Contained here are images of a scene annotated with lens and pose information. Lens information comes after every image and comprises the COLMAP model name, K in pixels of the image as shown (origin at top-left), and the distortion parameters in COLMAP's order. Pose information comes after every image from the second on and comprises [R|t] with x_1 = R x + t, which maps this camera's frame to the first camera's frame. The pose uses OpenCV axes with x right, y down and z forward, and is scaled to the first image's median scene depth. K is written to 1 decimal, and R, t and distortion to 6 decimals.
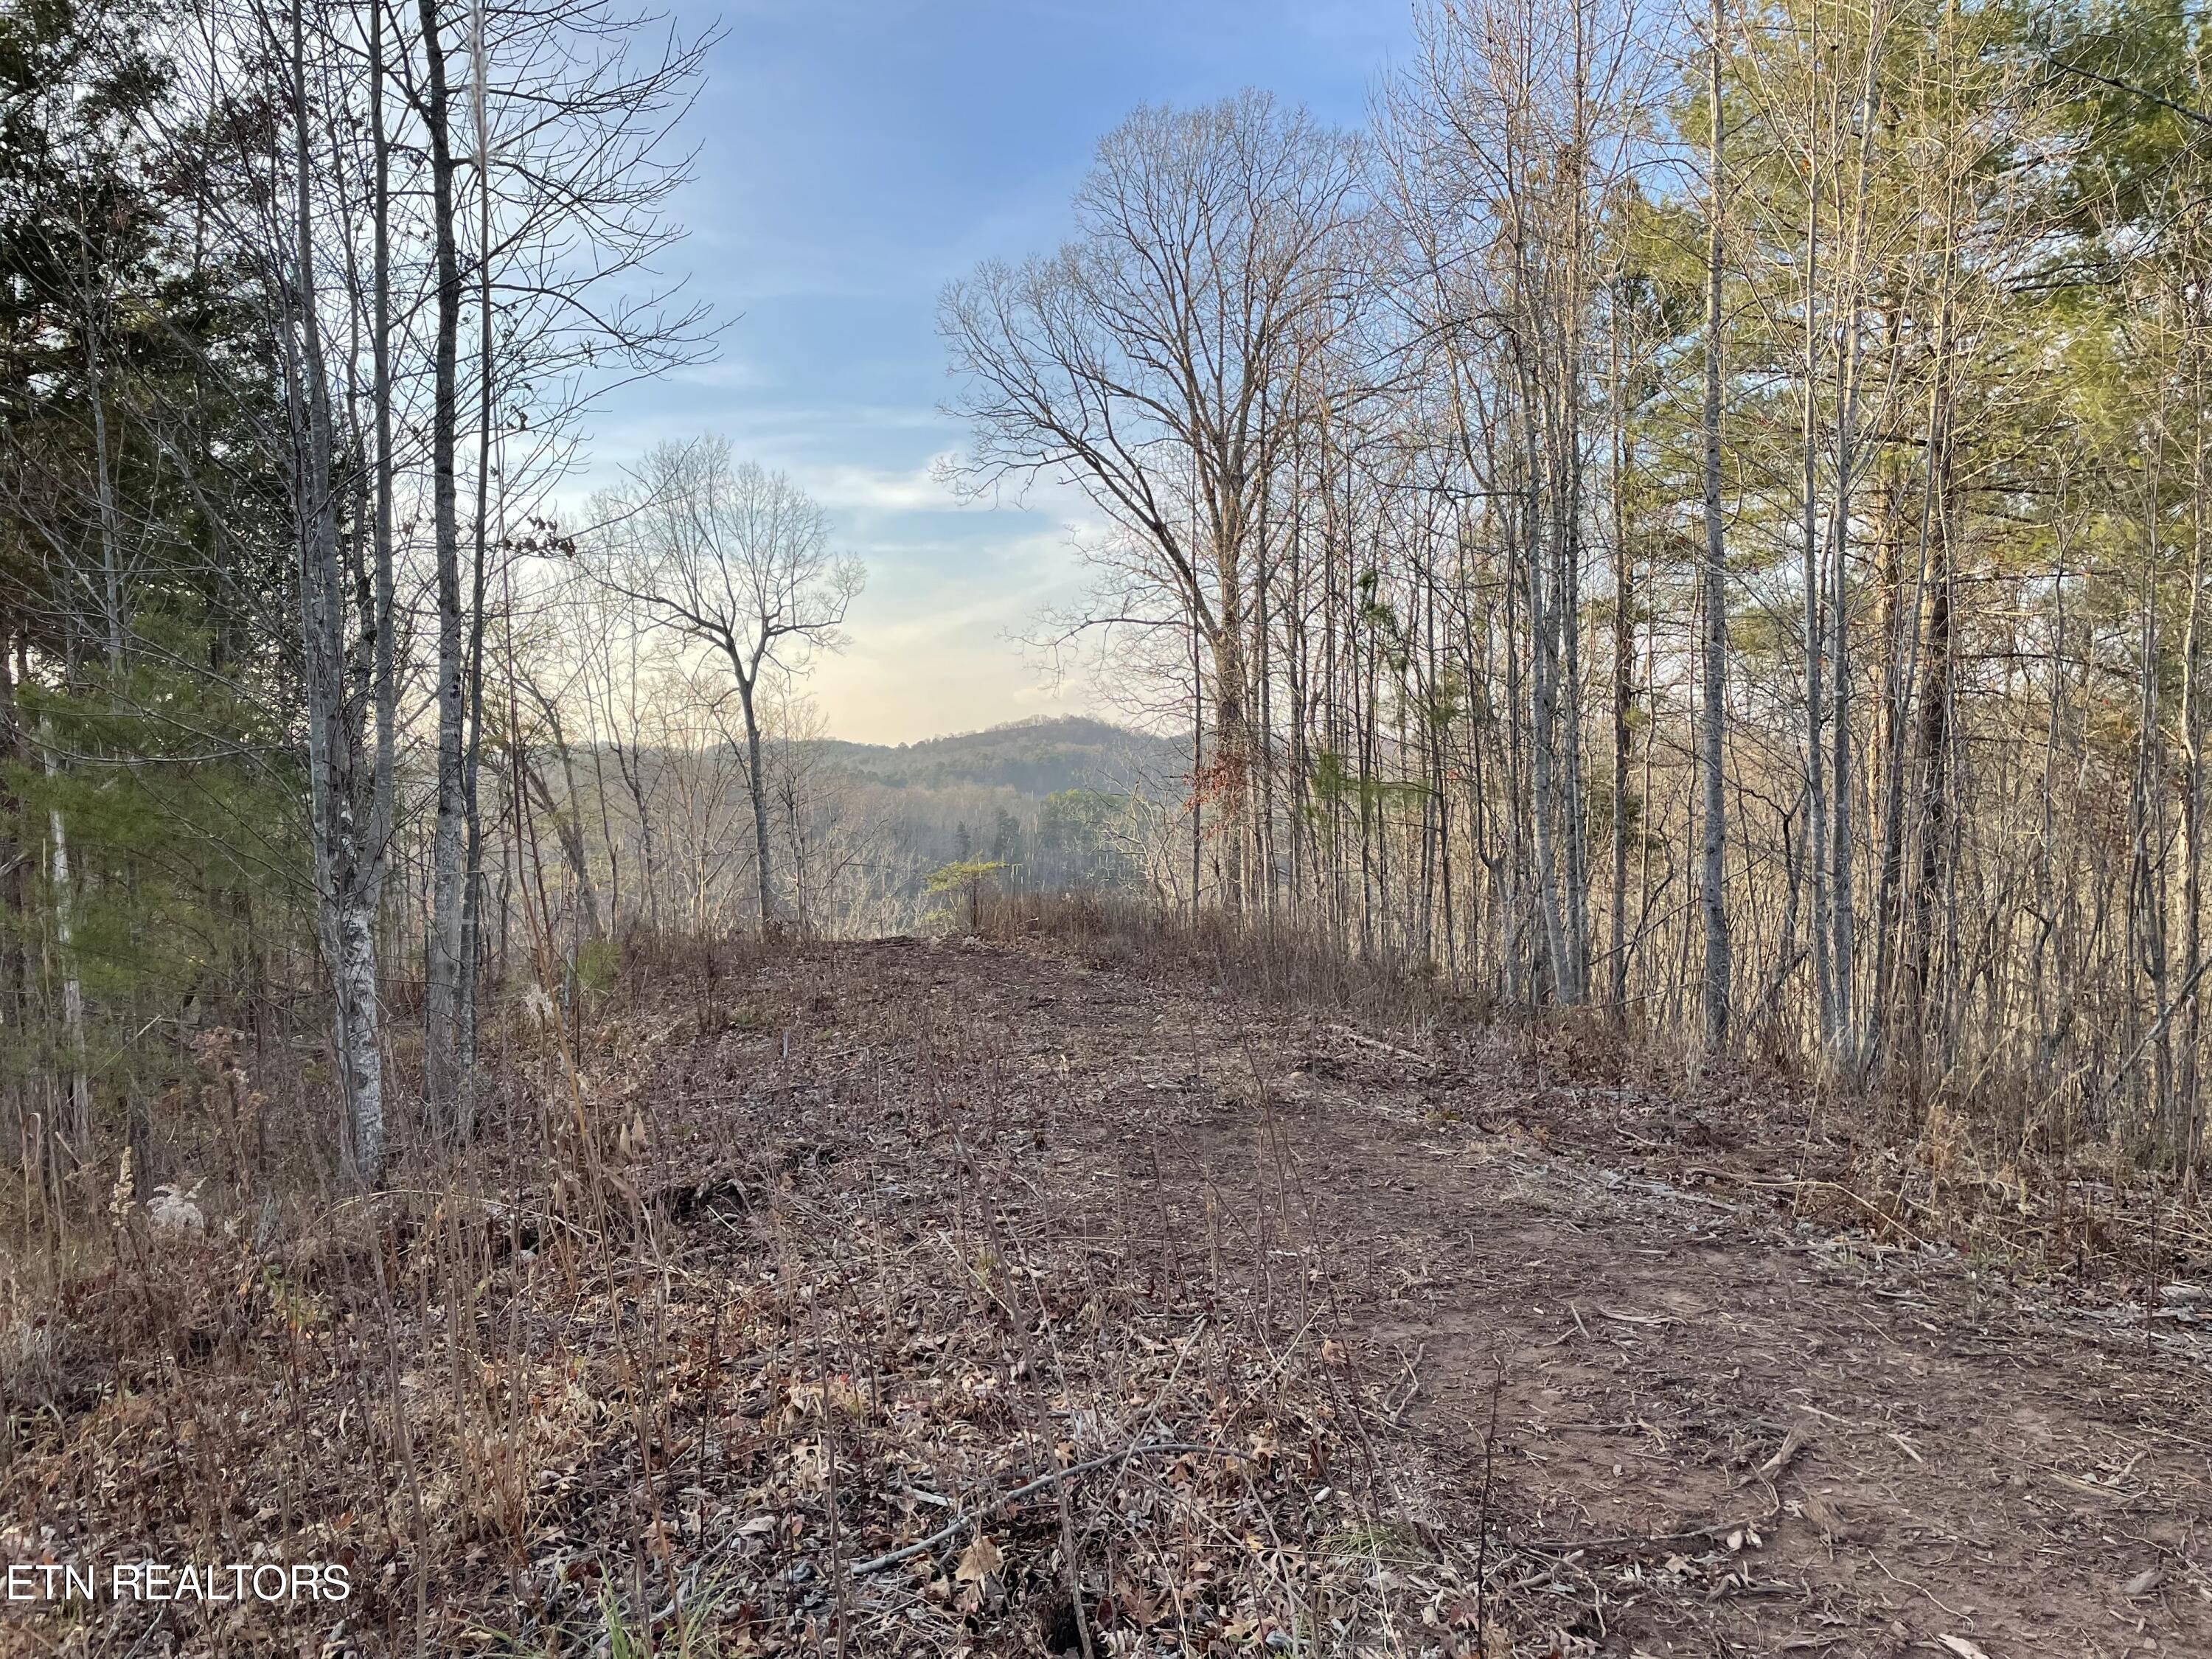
lens RADIAL K [[1707.0, 0, 1106.0], [0, 1707.0, 829.5], [0, 0, 1]] dist [0.110026, -0.143193]
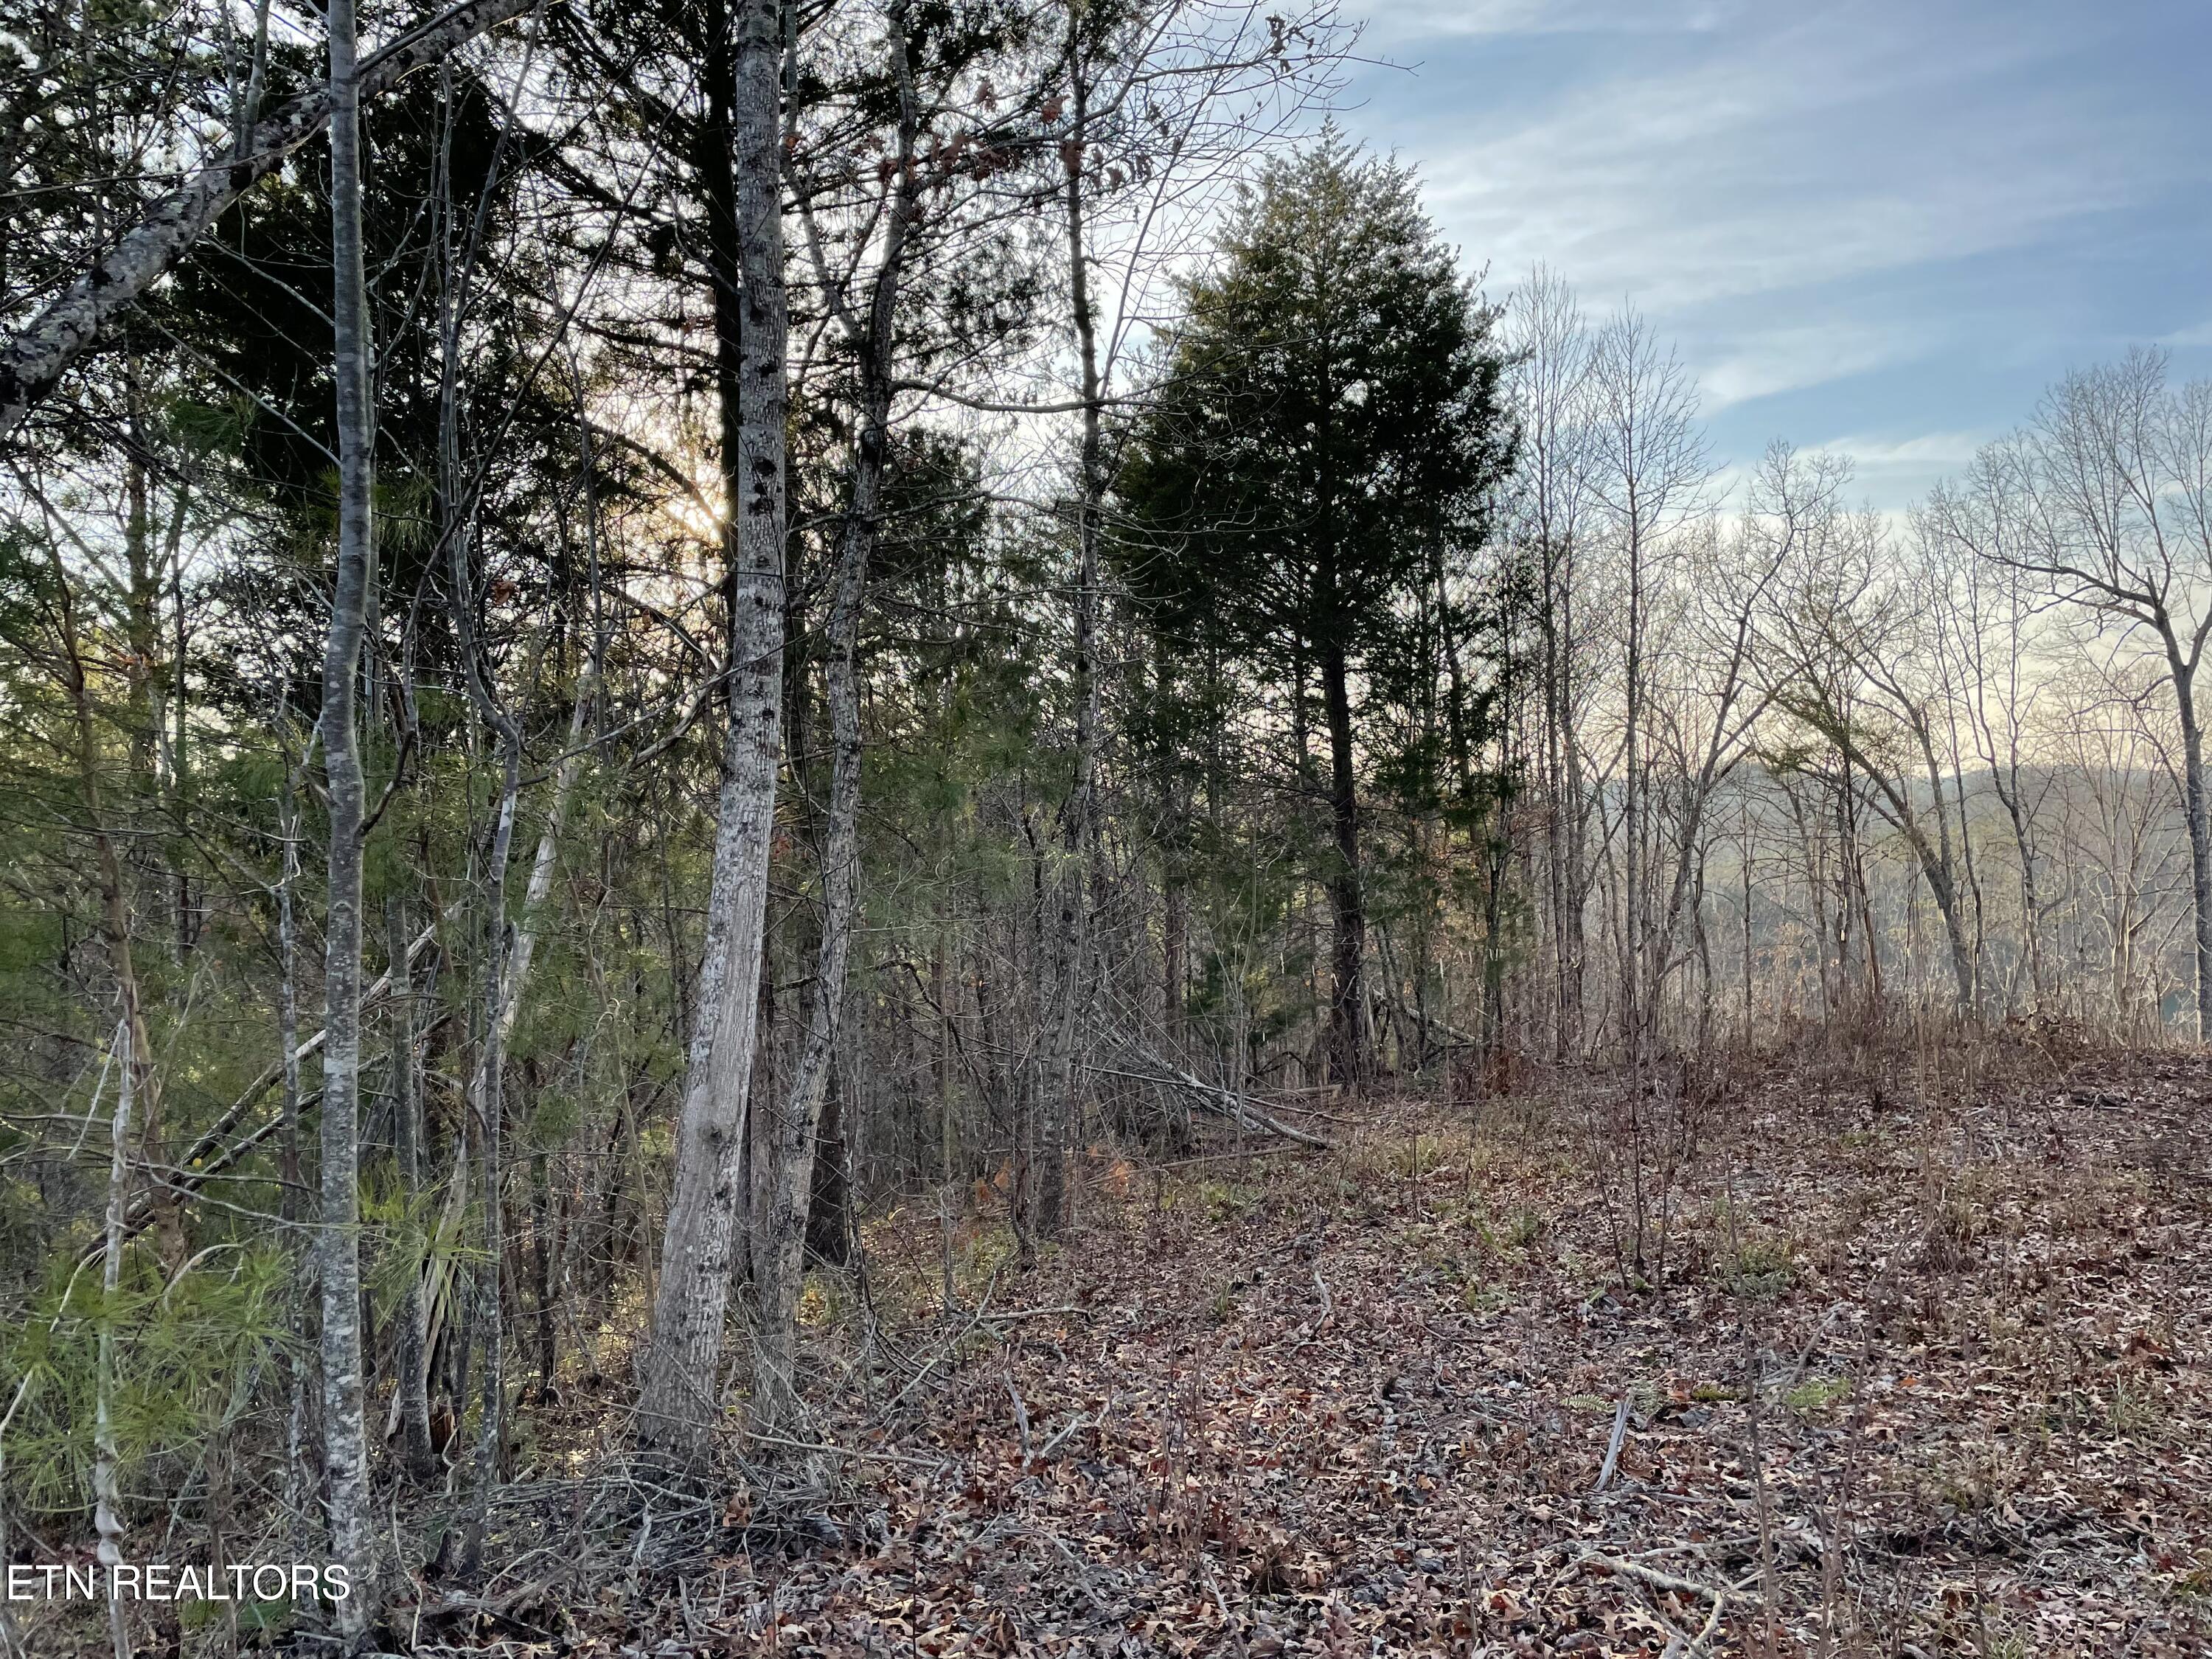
lens RADIAL K [[1707.0, 0, 1106.0], [0, 1707.0, 829.5], [0, 0, 1]] dist [0.110026, -0.143193]
pose [[0.704594, 0.013076, -0.709490, 0.000568], [-0.023840, 0.999702, -0.005250, 0.000555], [0.709210, 0.020613, 0.704696, 0.122975]]
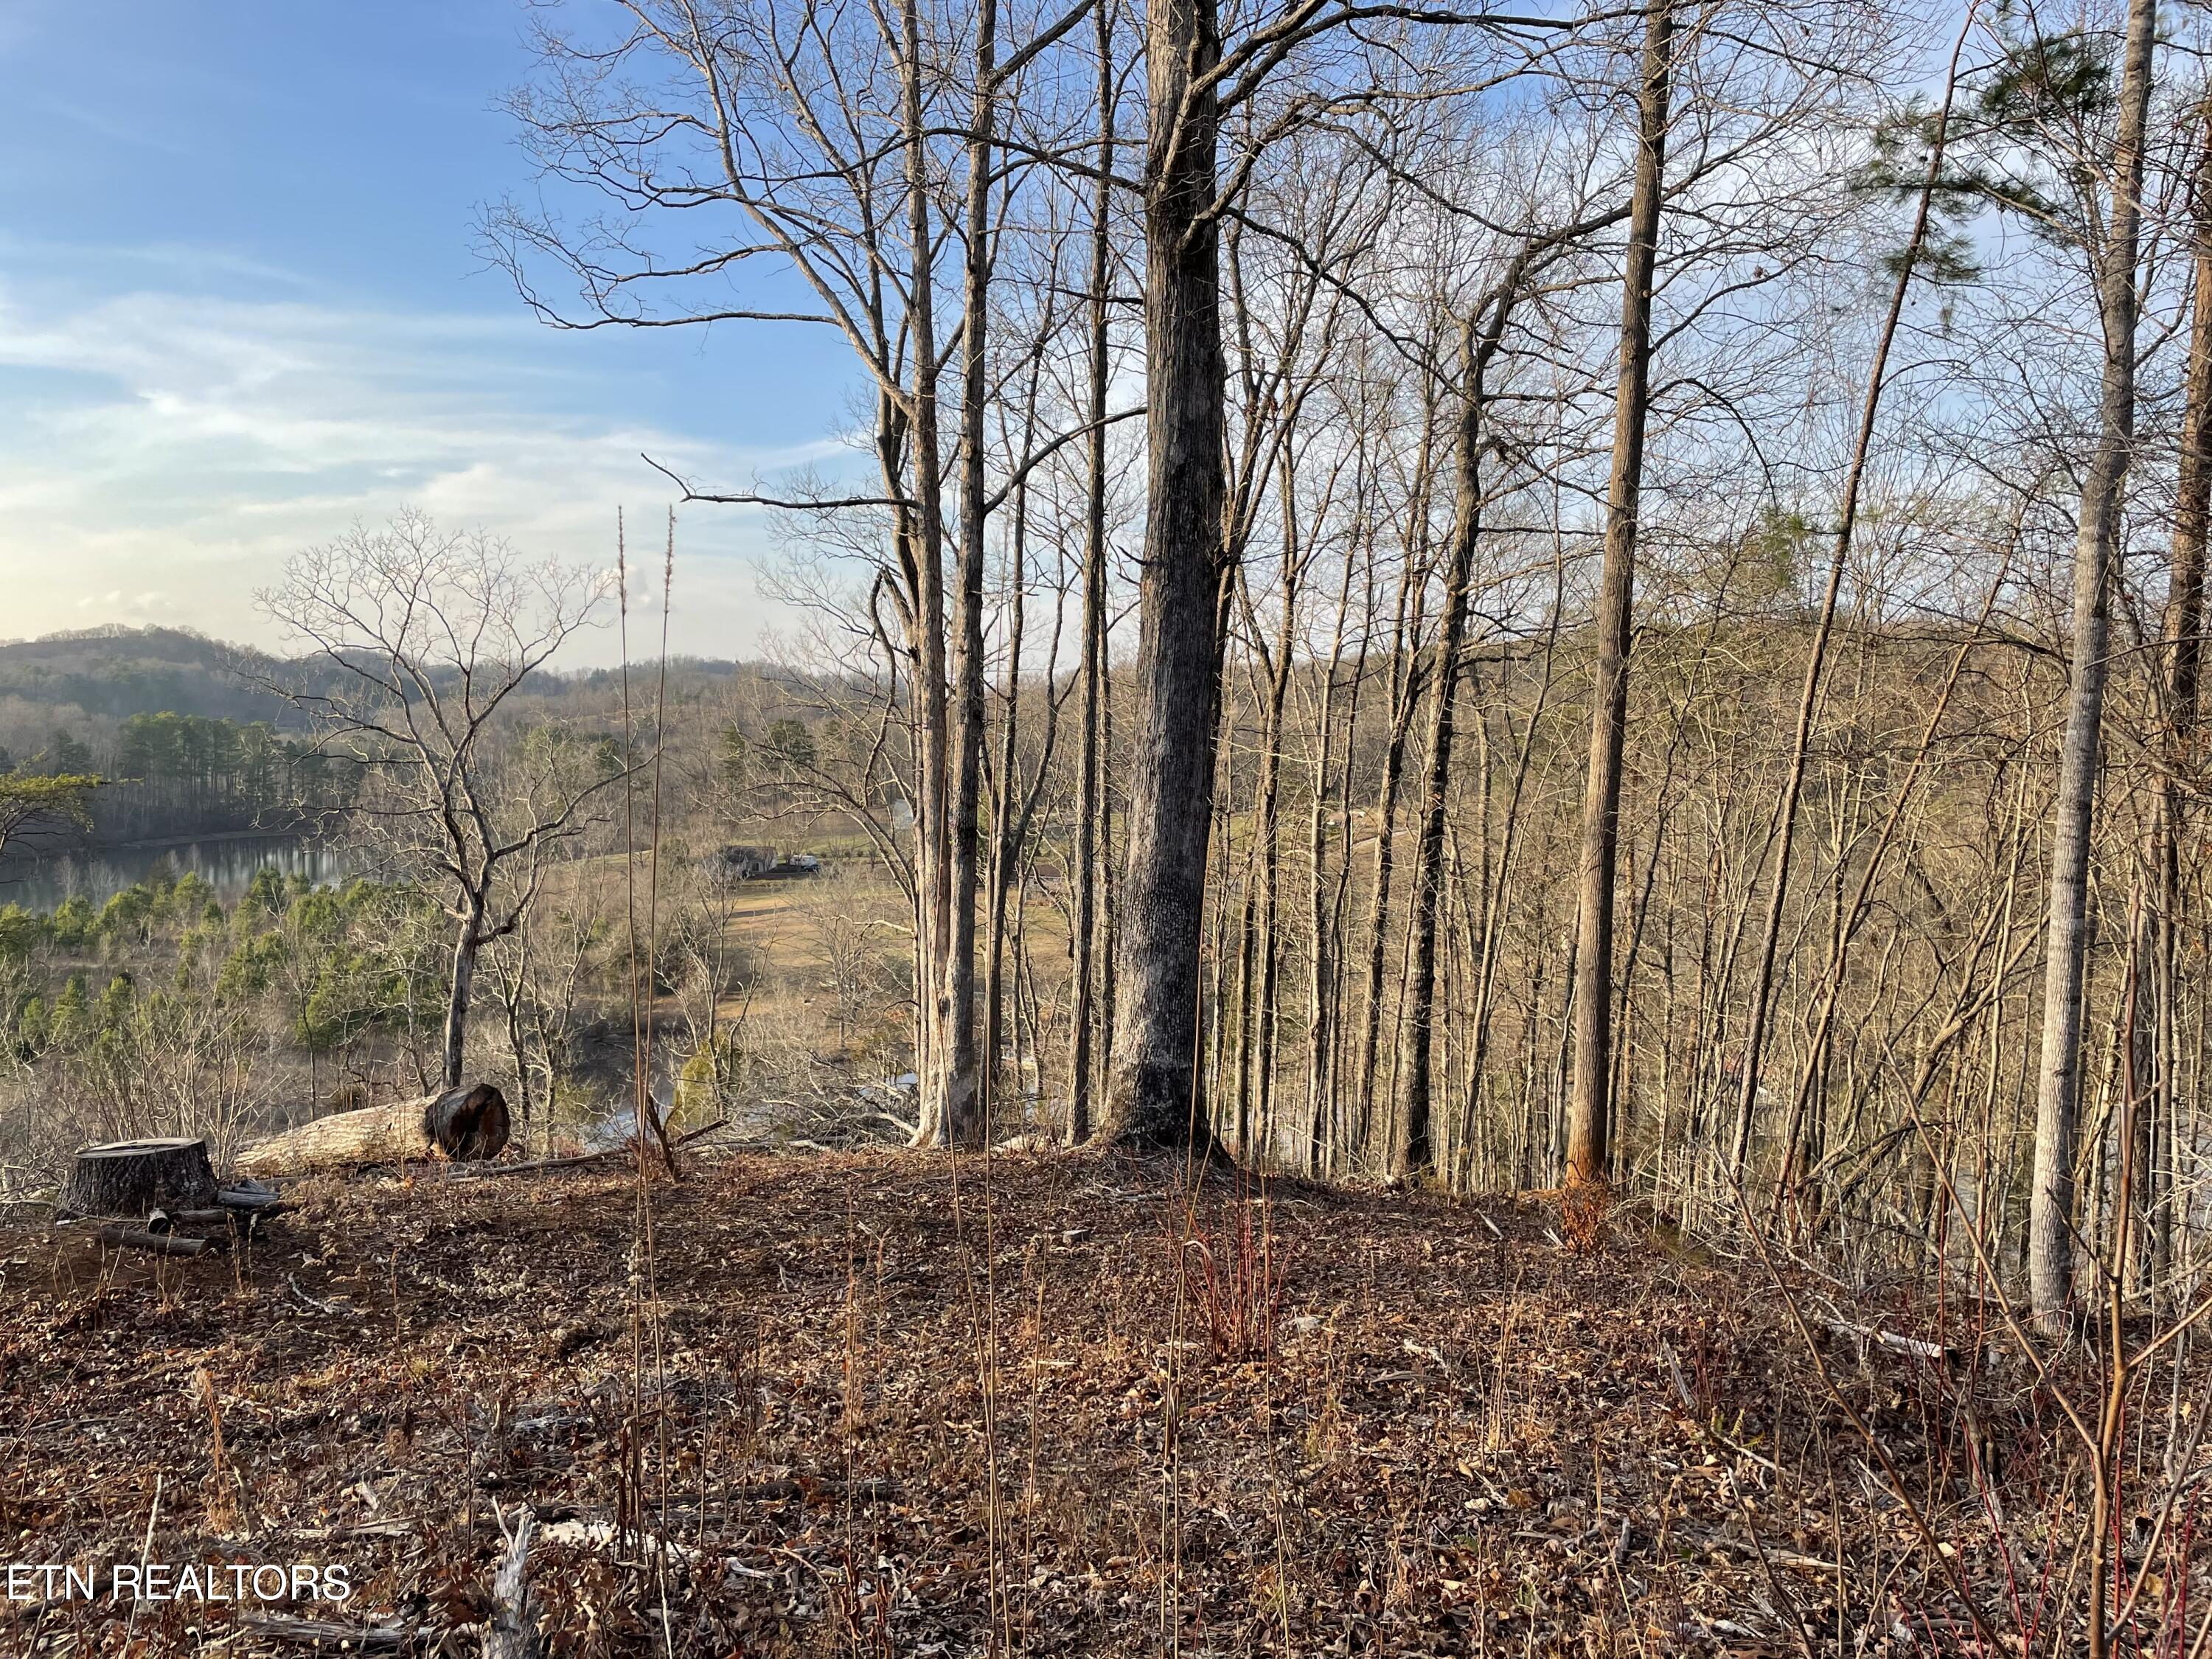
lens RADIAL K [[1707.0, 0, 1106.0], [0, 1707.0, 829.5], [0, 0, 1]] dist [0.110026, -0.143193]
pose [[0.887229, 0.001095, 0.461328, -0.044487], [-0.015797, 0.999483, 0.028007, 0.023331], [-0.461059, -0.032136, 0.886787, 0.546244]]
